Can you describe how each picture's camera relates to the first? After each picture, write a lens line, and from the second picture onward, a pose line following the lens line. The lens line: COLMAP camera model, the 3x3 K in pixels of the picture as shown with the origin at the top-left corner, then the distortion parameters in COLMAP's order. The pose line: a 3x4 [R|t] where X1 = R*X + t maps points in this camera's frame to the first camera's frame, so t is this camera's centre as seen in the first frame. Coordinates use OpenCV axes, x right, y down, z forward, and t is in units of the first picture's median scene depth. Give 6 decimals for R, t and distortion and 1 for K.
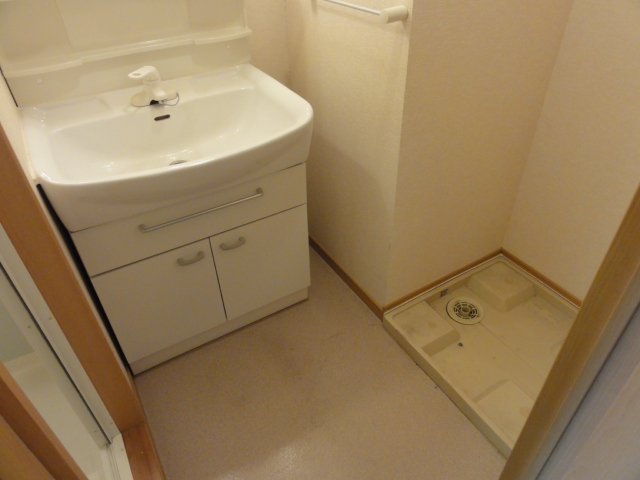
lens RADIAL K [[452.2, 0, 319.5], [0, 452.2, 239.1], [0, 0, 1]] dist [-0.001592, 0.000426]
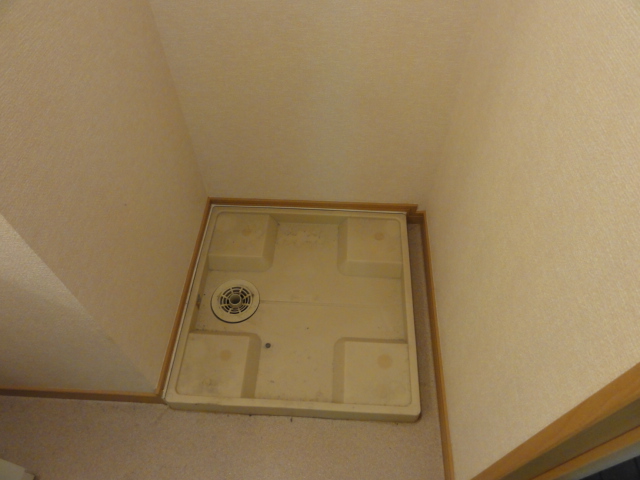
lens RADIAL K [[452.2, 0, 318.3], [0, 452.2, 239.5], [0, 0, 1]] dist [-0.001592, 0.000426]
pose [[0.556383, -0.655196, 0.511035, 0.101669], [0.503002, 0.755106, 0.420481, -0.205598], [-0.661383, 0.023103, 0.749693, 0.428494]]
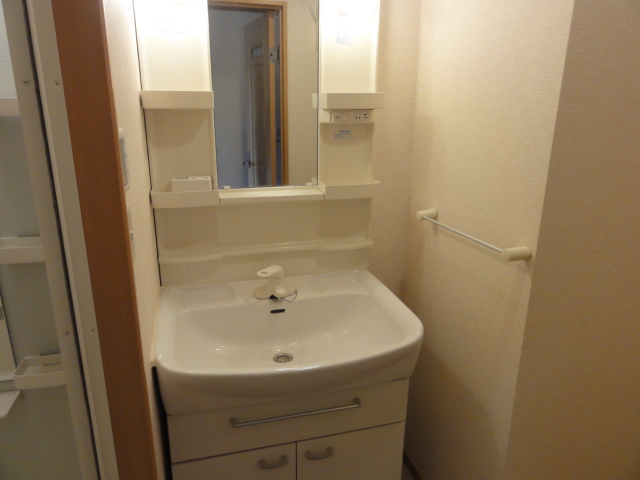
lens RADIAL K [[452.2, 0, 319.1], [0, 452.2, 238.9], [0, 0, 1]] dist [-0.001592, 0.000426]
pose [[0.963056, 0.104507, -0.248195, -0.008903], [-0.188498, 0.919811, -0.344117, -0.078052], [0.192330, 0.378188, 0.905529, -0.006287]]
